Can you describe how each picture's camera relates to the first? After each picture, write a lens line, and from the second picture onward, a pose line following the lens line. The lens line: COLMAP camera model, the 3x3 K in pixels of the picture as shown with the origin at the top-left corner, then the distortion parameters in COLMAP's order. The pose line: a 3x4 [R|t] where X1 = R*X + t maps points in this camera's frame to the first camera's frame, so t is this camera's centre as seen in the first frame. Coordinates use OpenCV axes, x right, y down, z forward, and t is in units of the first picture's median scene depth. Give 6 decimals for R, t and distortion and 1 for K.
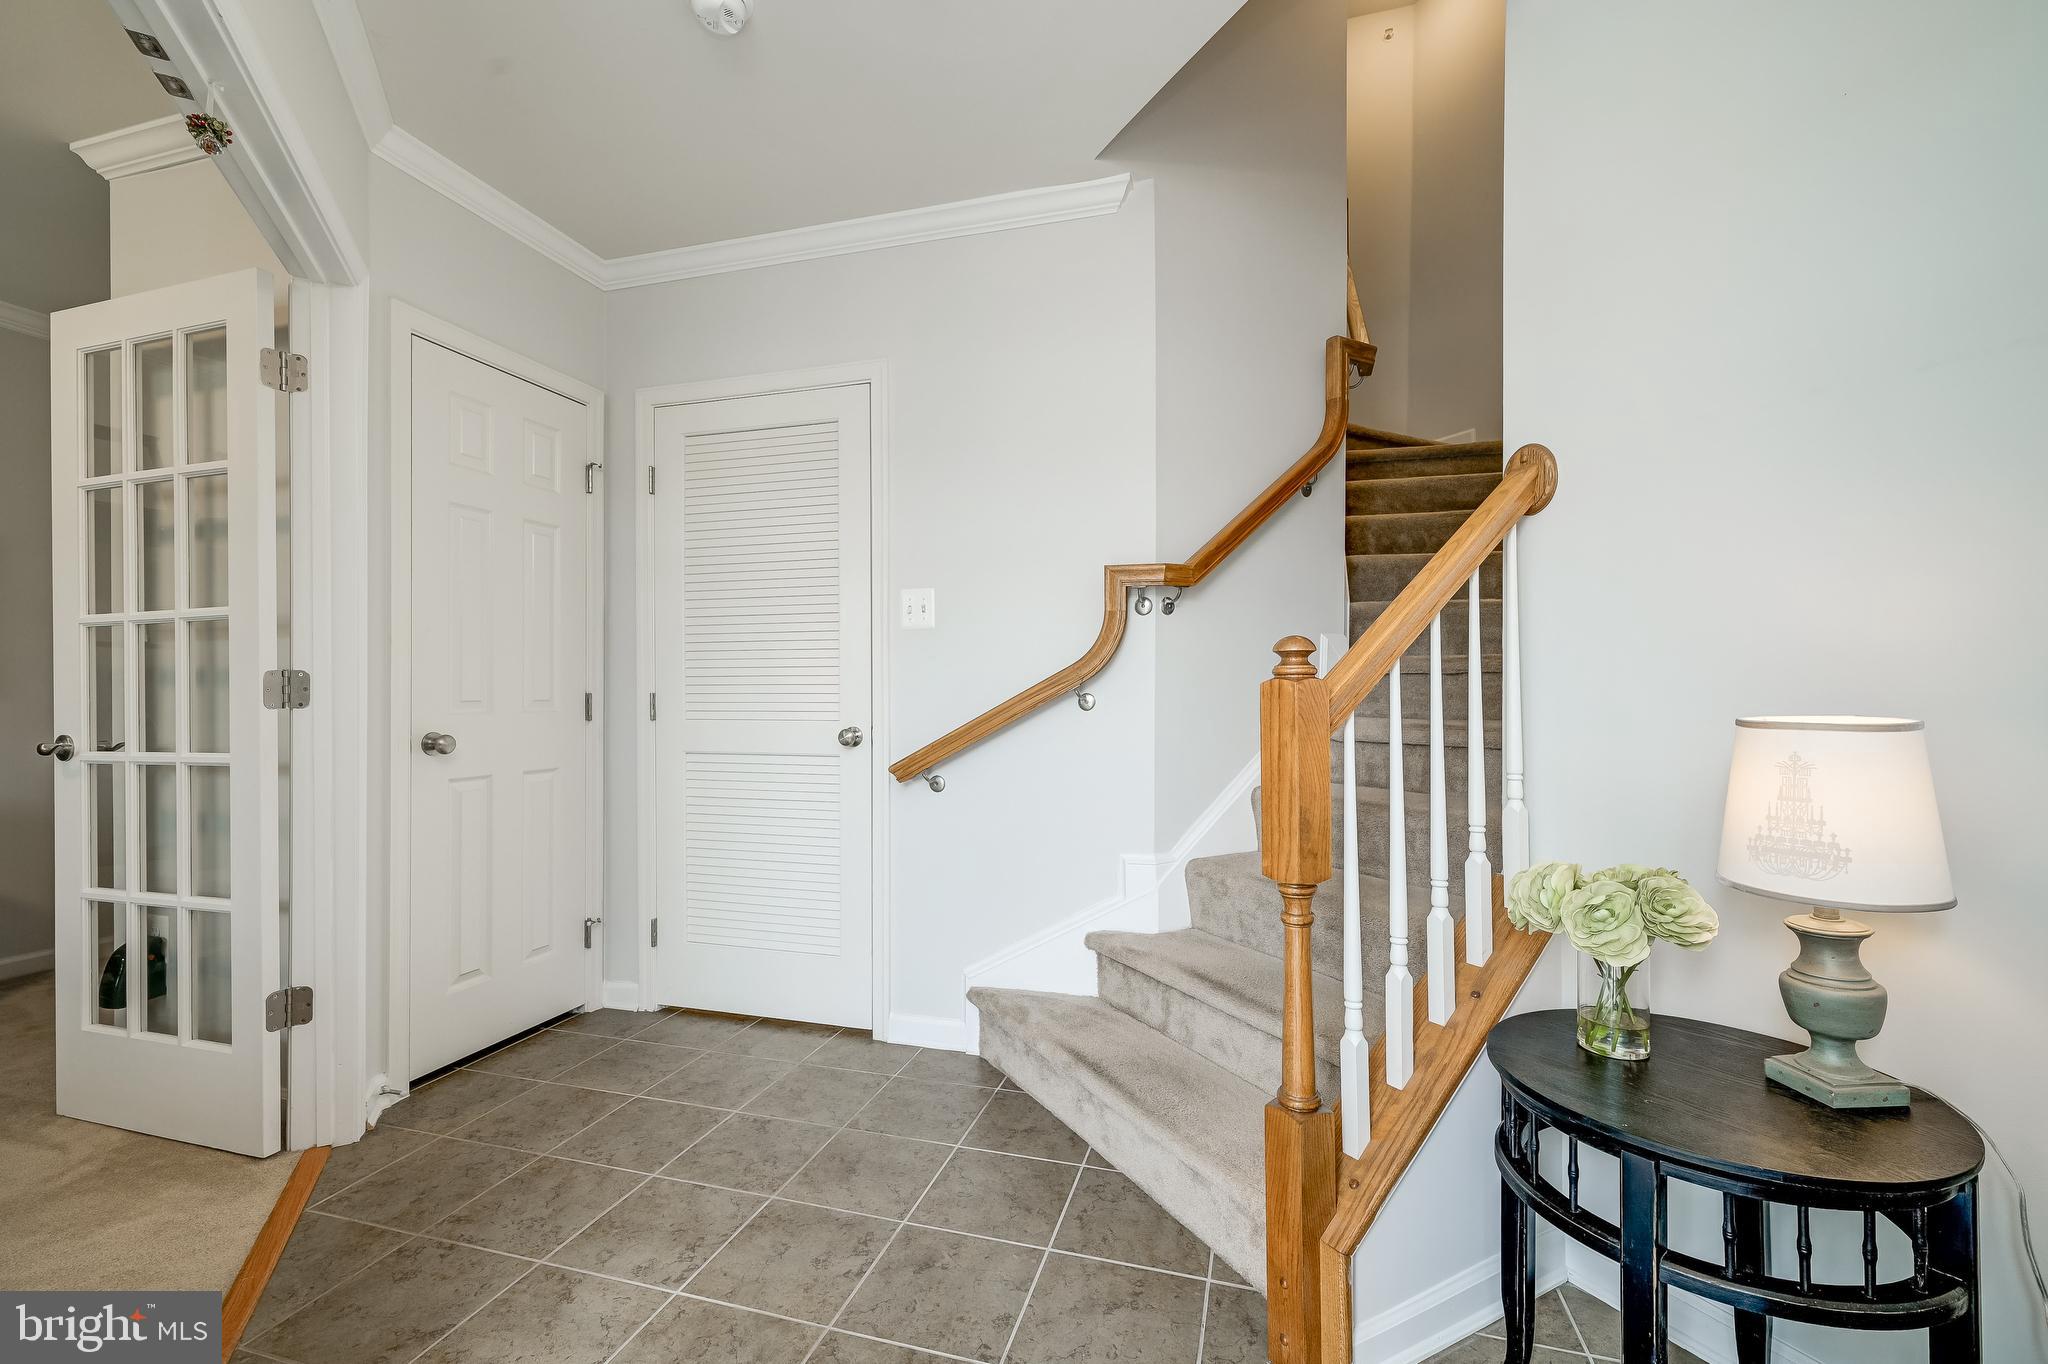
lens RADIAL K [[874.4, 0, 1050.1], [0, 874.4, 692.1], [0, 0, 1]] dist [-0.015569, -0.000309]
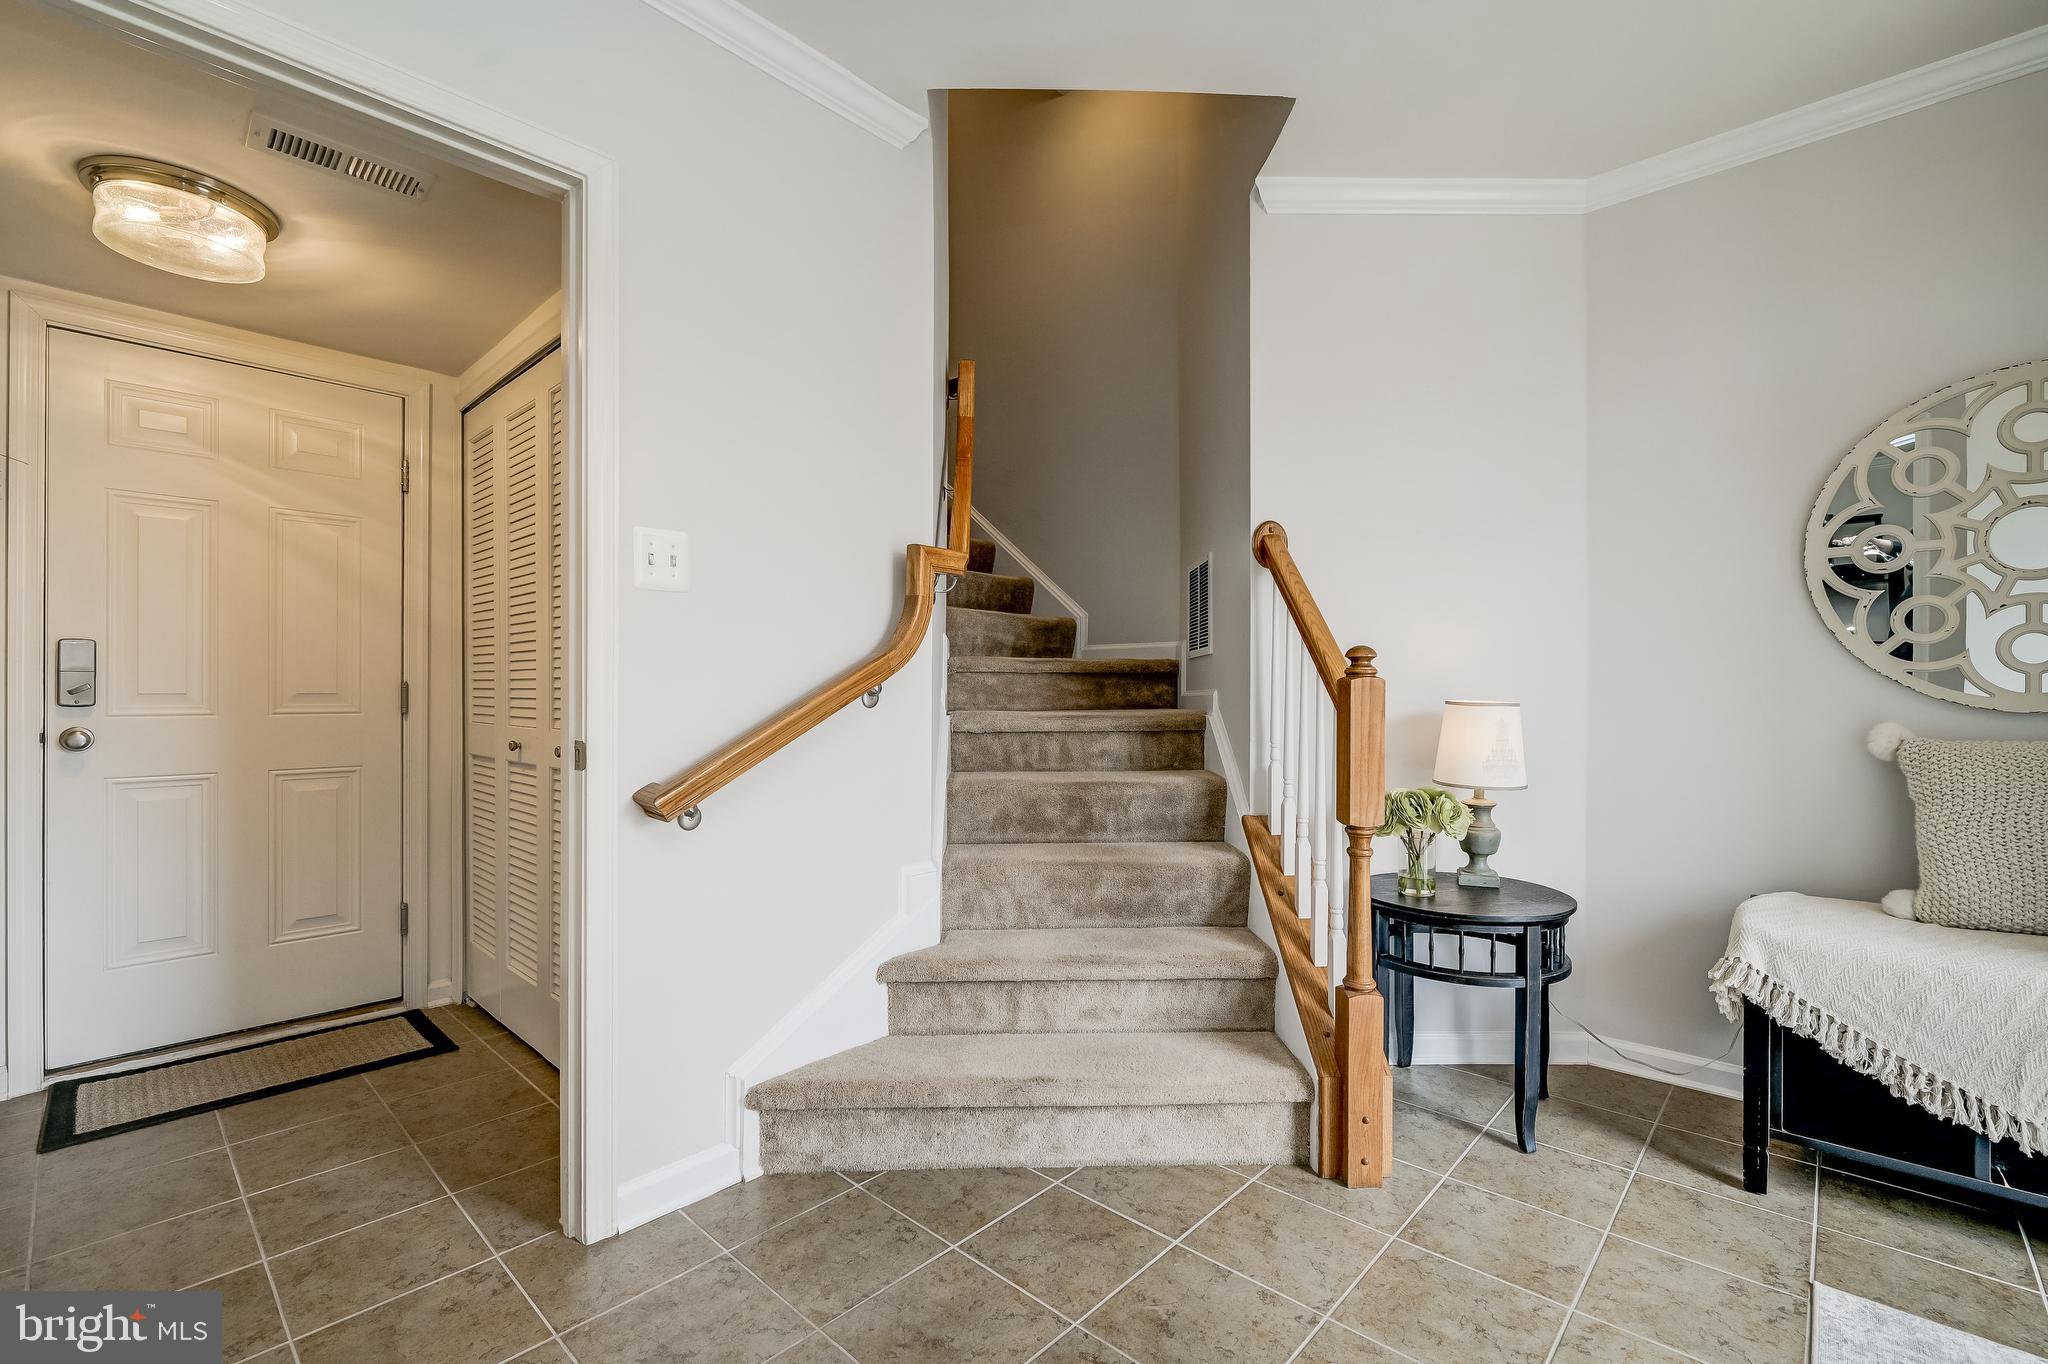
lens RADIAL K [[874.4, 0, 1050.1], [0, 874.4, 692.1], [0, 0, 1]] dist [-0.015569, -0.000309]
pose [[0.444943, 0.002879, 0.895554, -0.708914], [-0.002481, 0.999995, -0.001982, 0.007128], [-0.895556, -0.001340, 0.444947, 0.503862]]
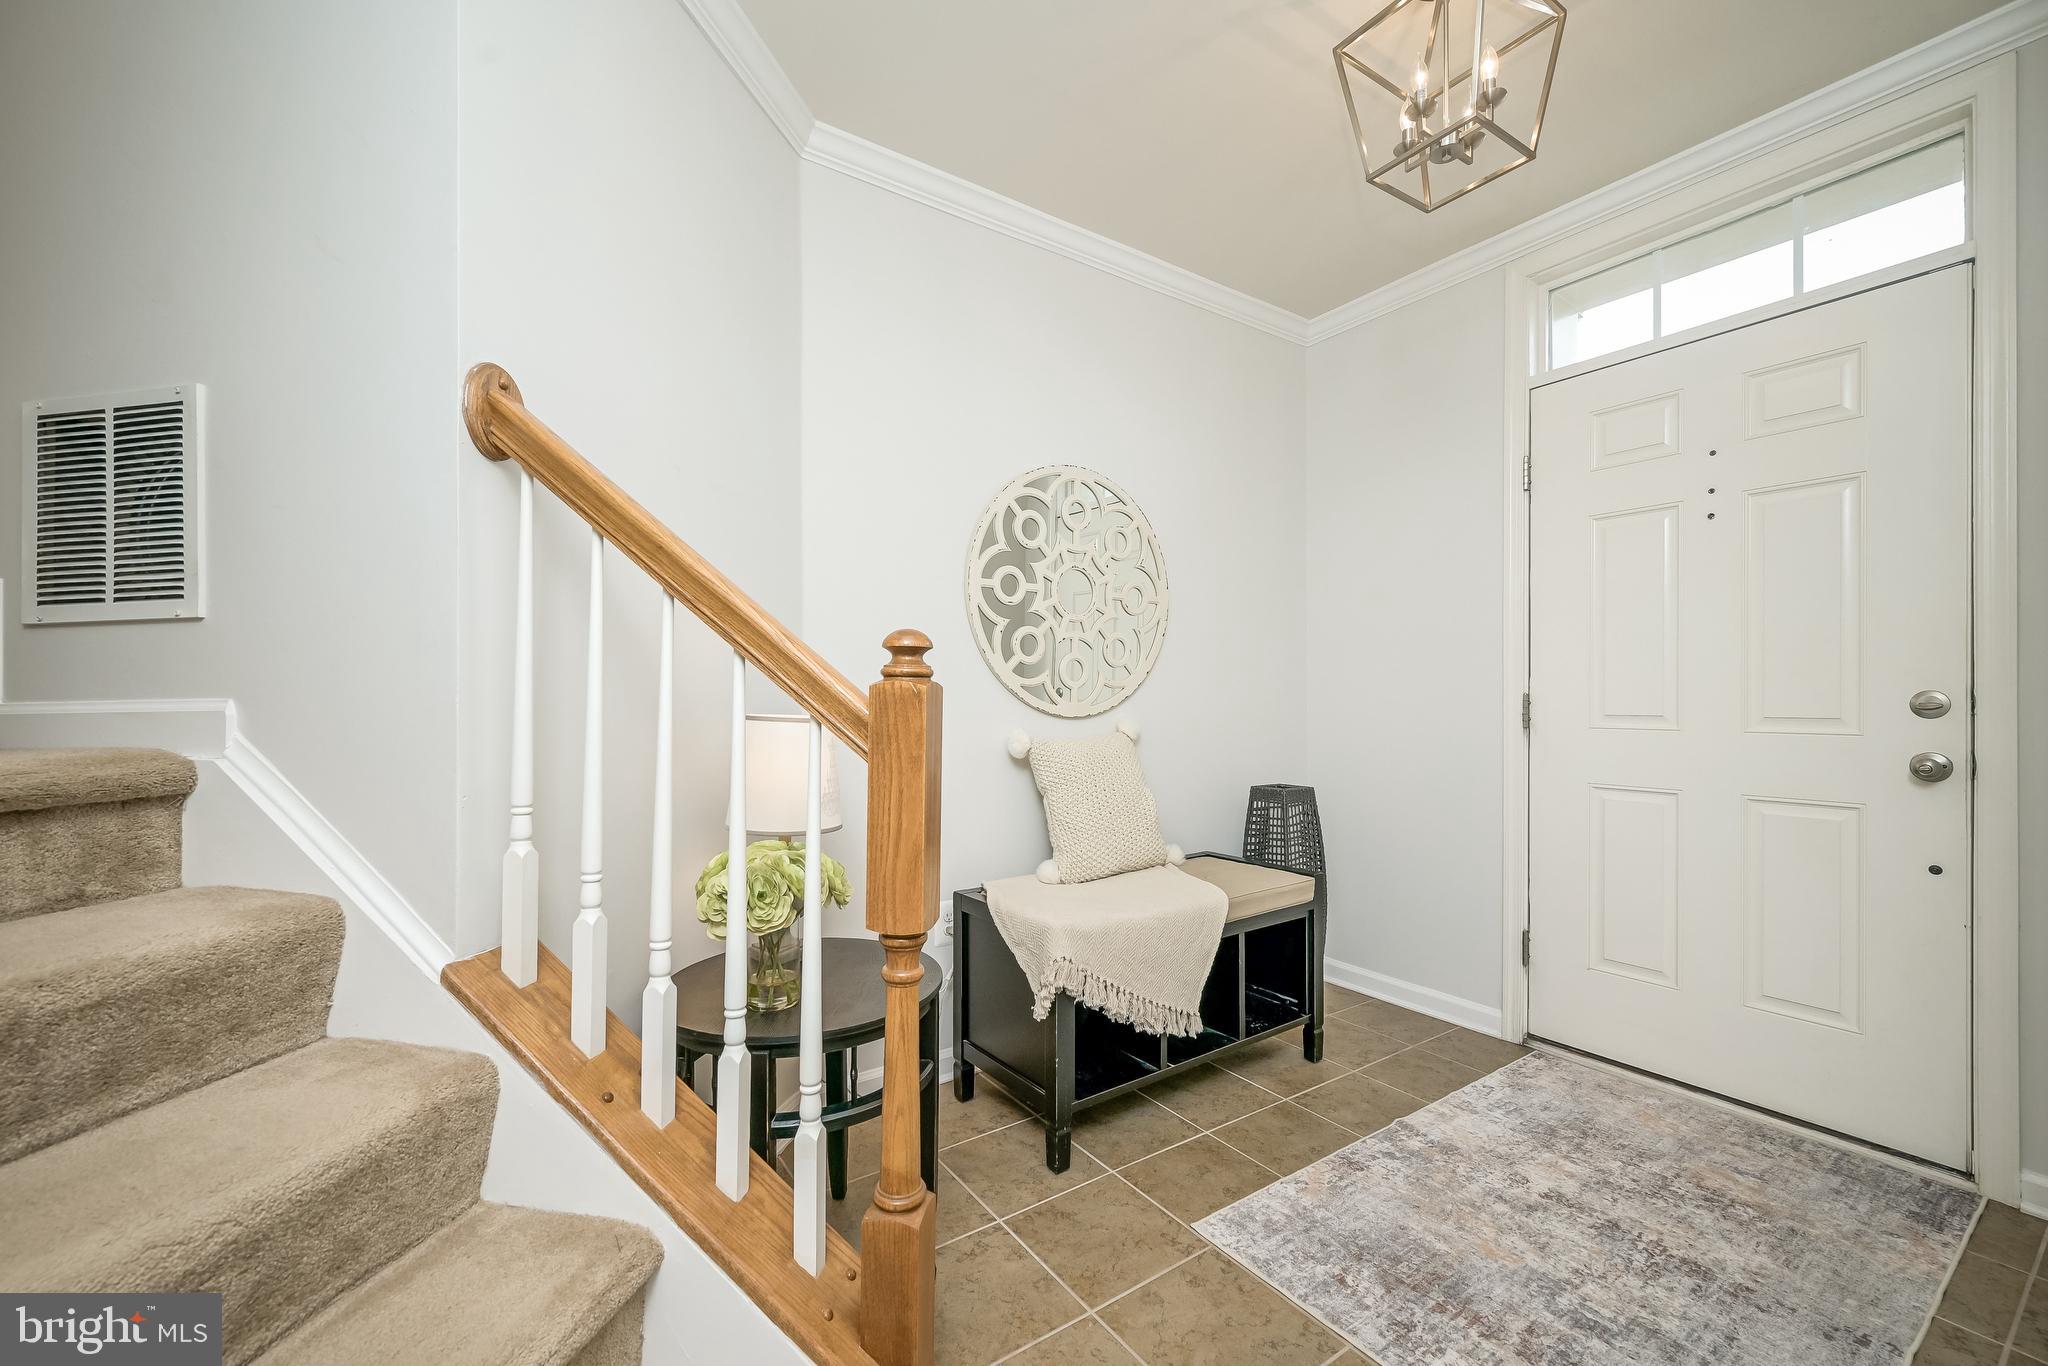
lens RADIAL K [[811.4, 0, 1022.4], [0, 811.4, 698.5], [0, 0, 1]] dist [-0.000748, -0.000063]
pose [[-0.760195, 0.001486, 0.649693, -0.189475], [-0.000739, 0.999995, -0.003152, 0.001416], [-0.649694, -0.002876, -0.760190, 0.914277]]
